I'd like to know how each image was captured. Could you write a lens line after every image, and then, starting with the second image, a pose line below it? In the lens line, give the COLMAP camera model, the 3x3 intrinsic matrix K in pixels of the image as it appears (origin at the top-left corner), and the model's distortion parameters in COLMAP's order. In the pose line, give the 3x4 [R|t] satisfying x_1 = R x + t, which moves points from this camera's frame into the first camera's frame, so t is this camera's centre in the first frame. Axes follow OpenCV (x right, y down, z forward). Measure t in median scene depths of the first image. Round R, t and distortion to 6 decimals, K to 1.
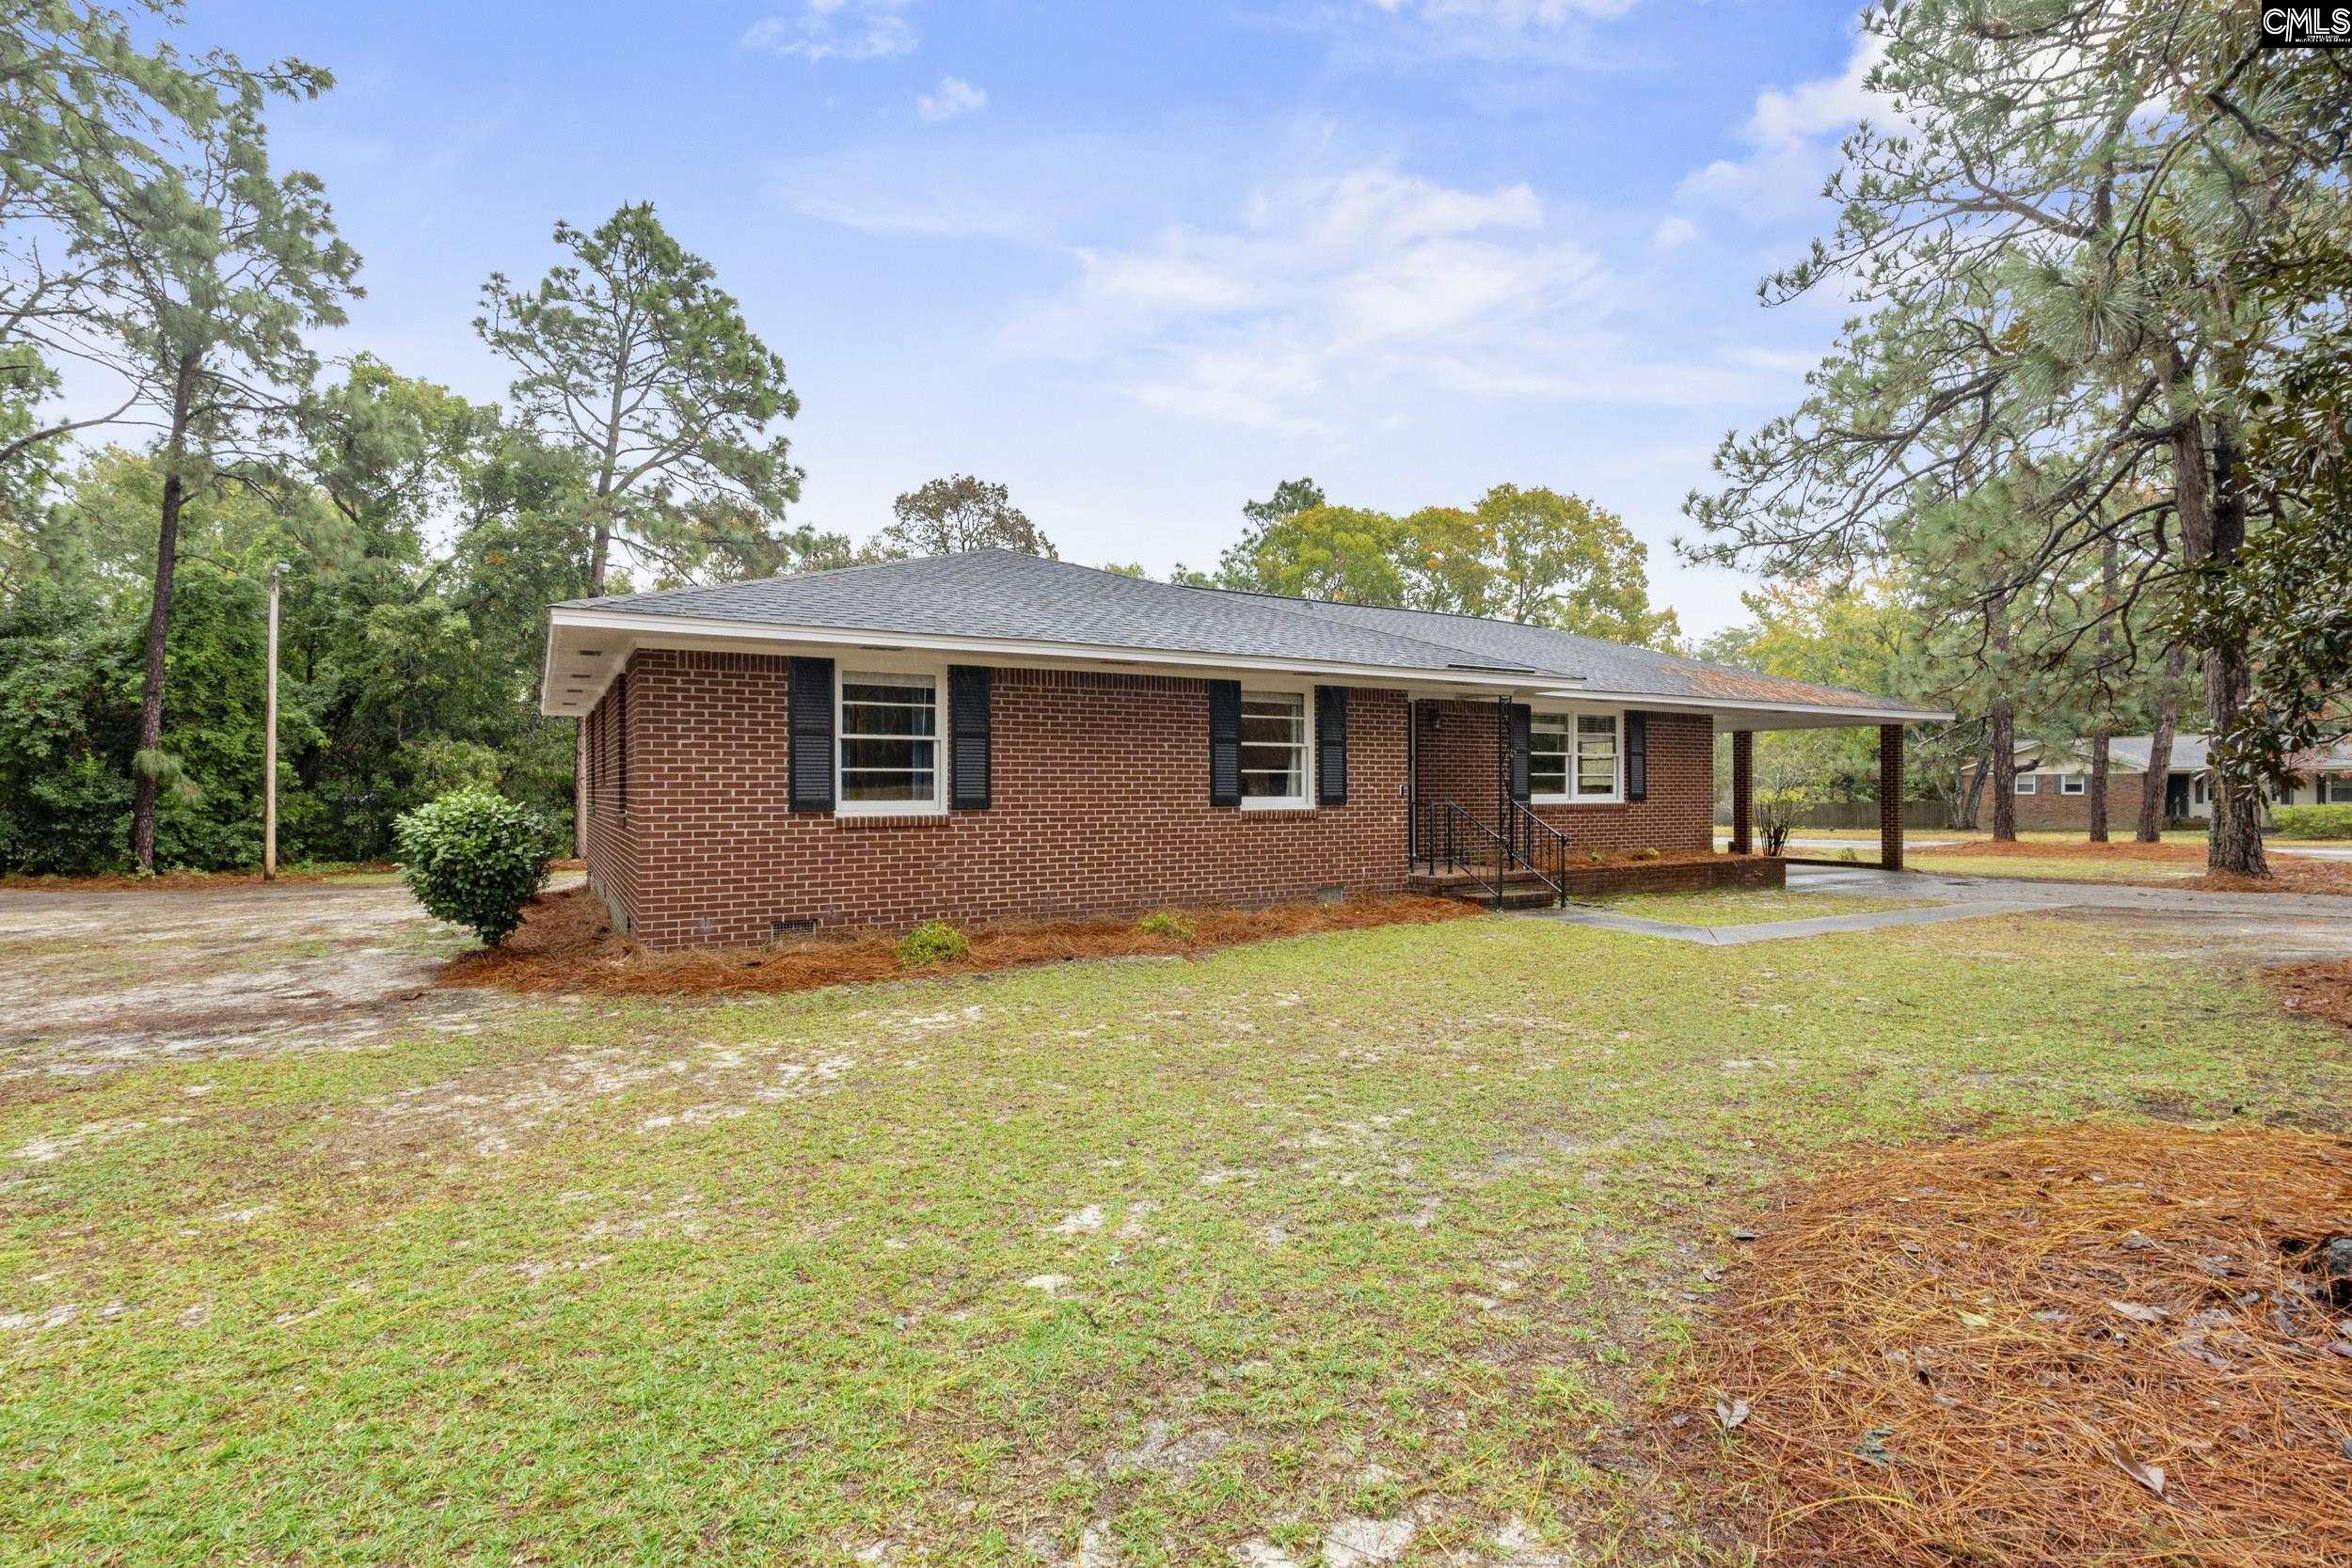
lens RADIAL K [[1091.1, 0, 1176.1], [0, 1091.1, 784.9], [0, 0, 1]] dist [-0.007031, 0.001523]
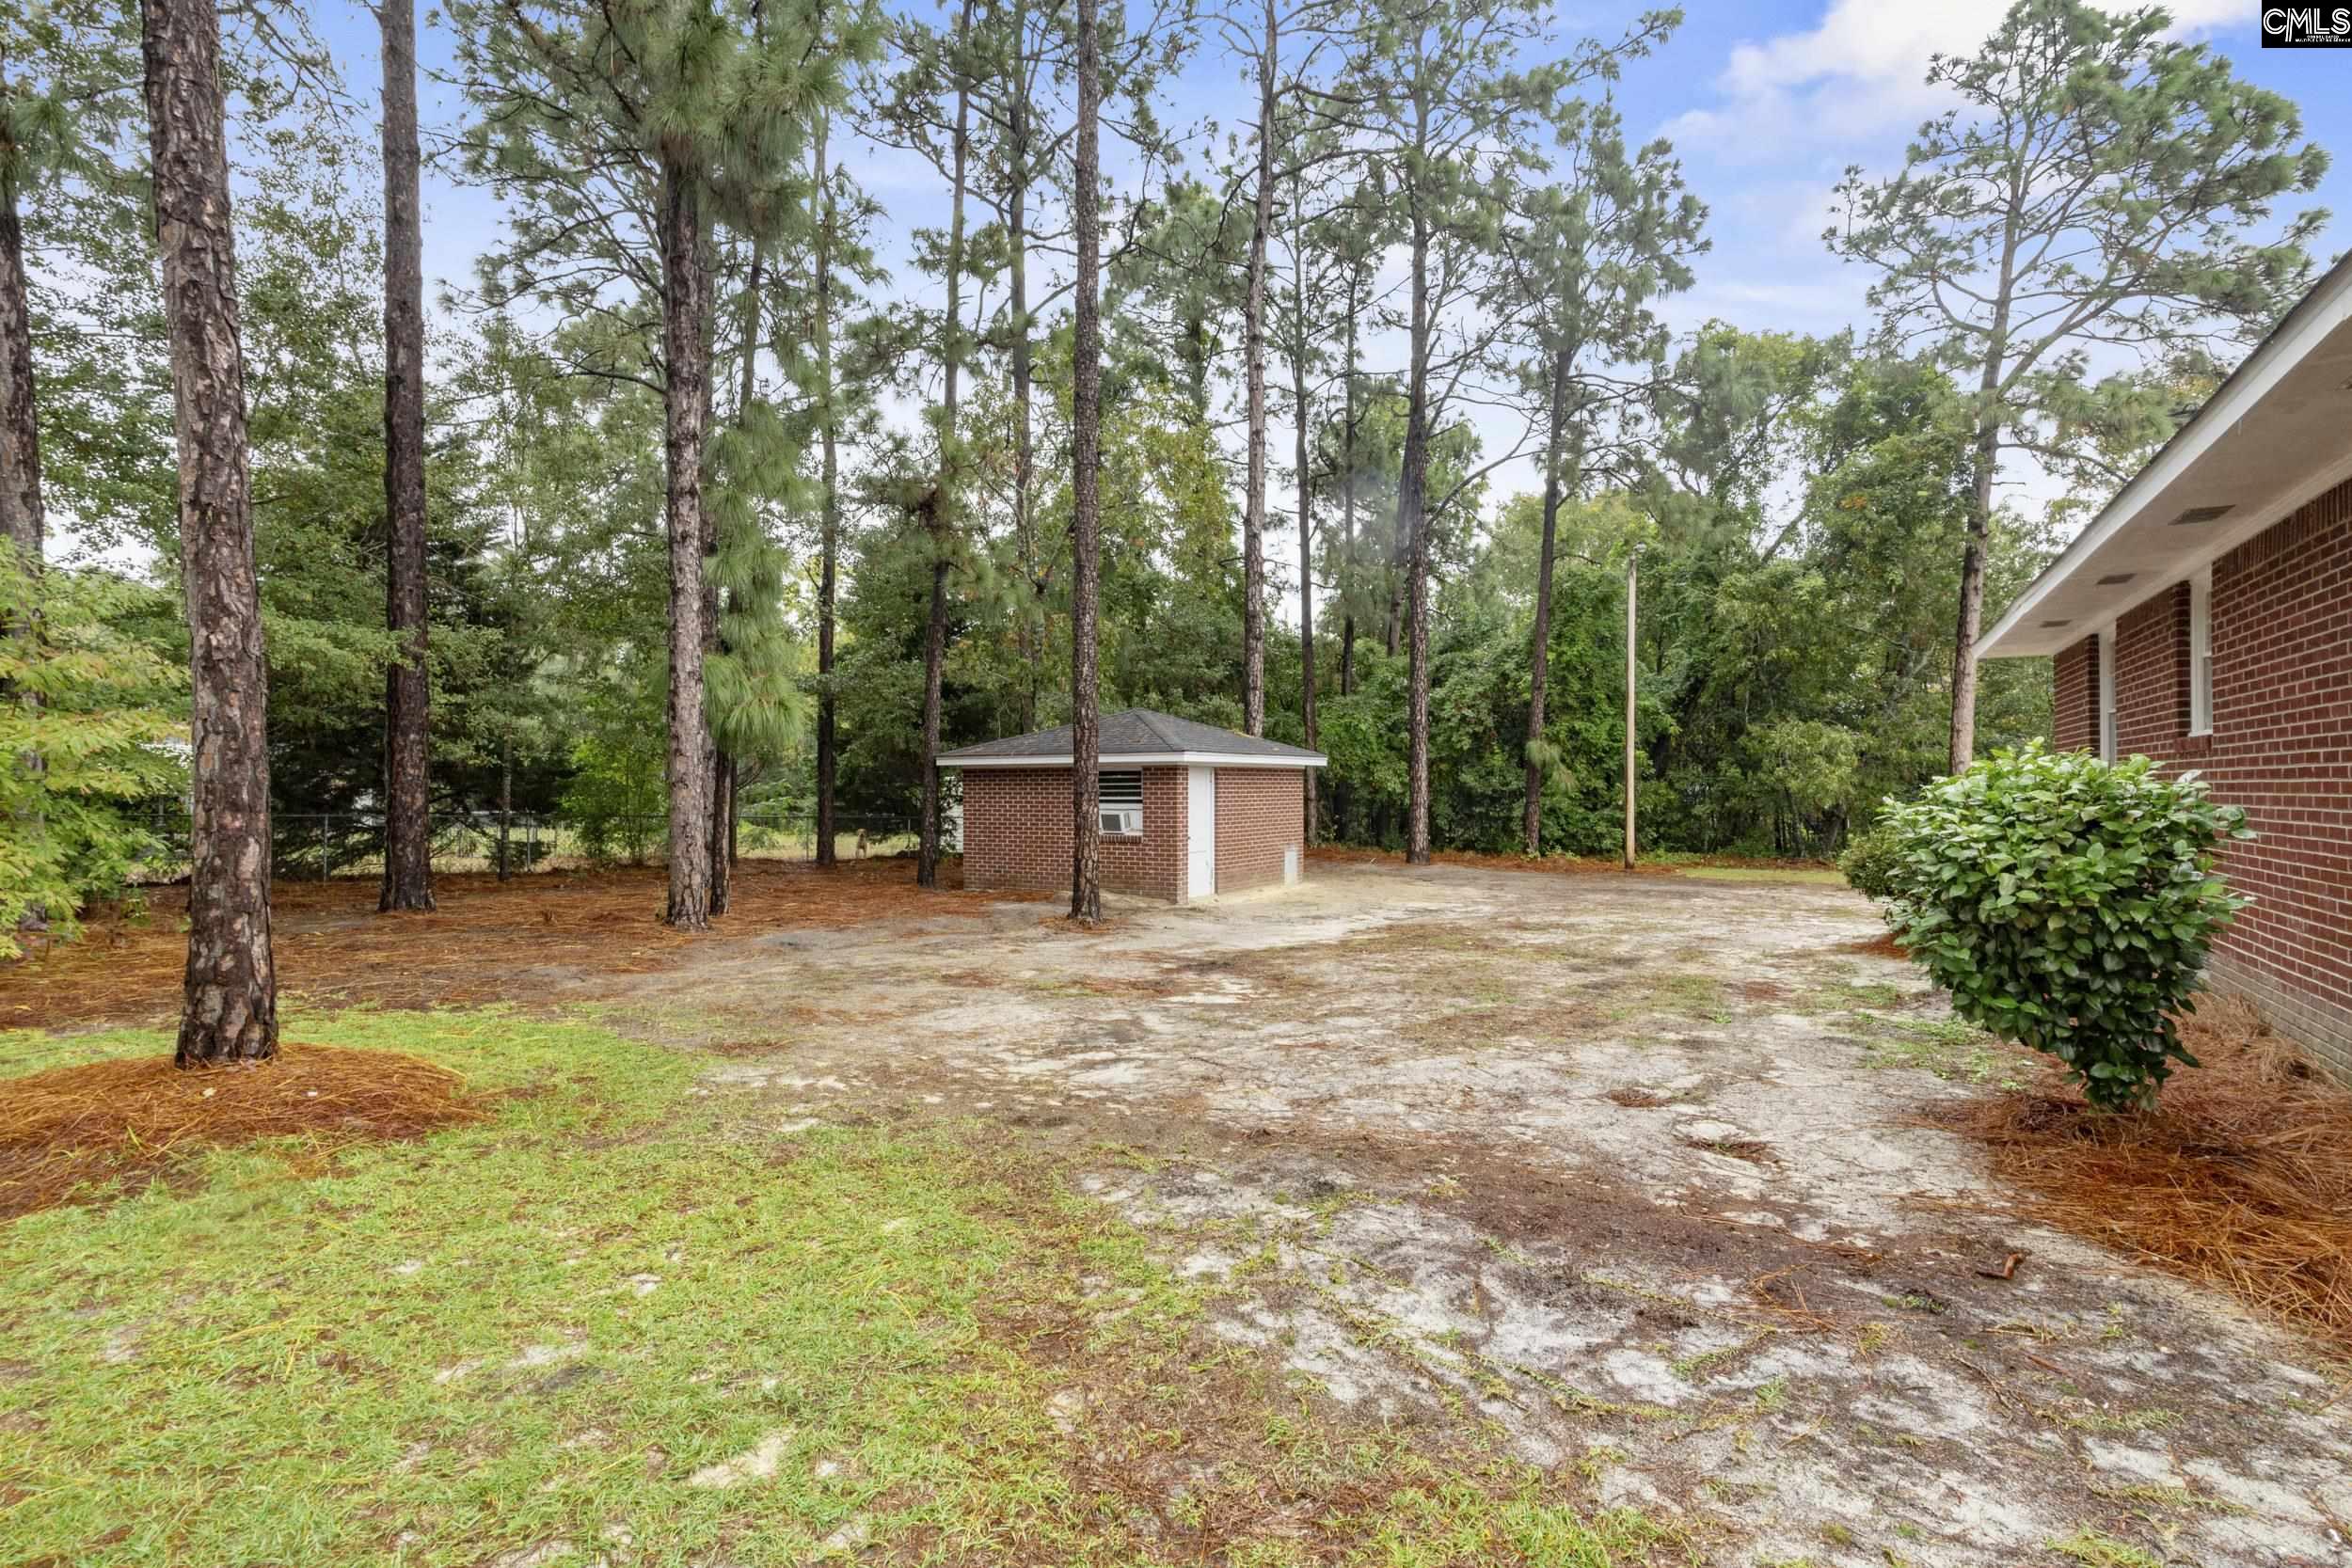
lens RADIAL K [[1091.1, 0, 1176.6], [0, 1091.1, 788.3], [0, 0, 1]] dist [-0.007031, 0.001523]
pose [[0.468658, 0.002532, -0.883376, -0.135243], [0.005543, 0.999968, 0.005807, 0.005811], [0.883362, -0.007618, 0.468629, 0.152810]]
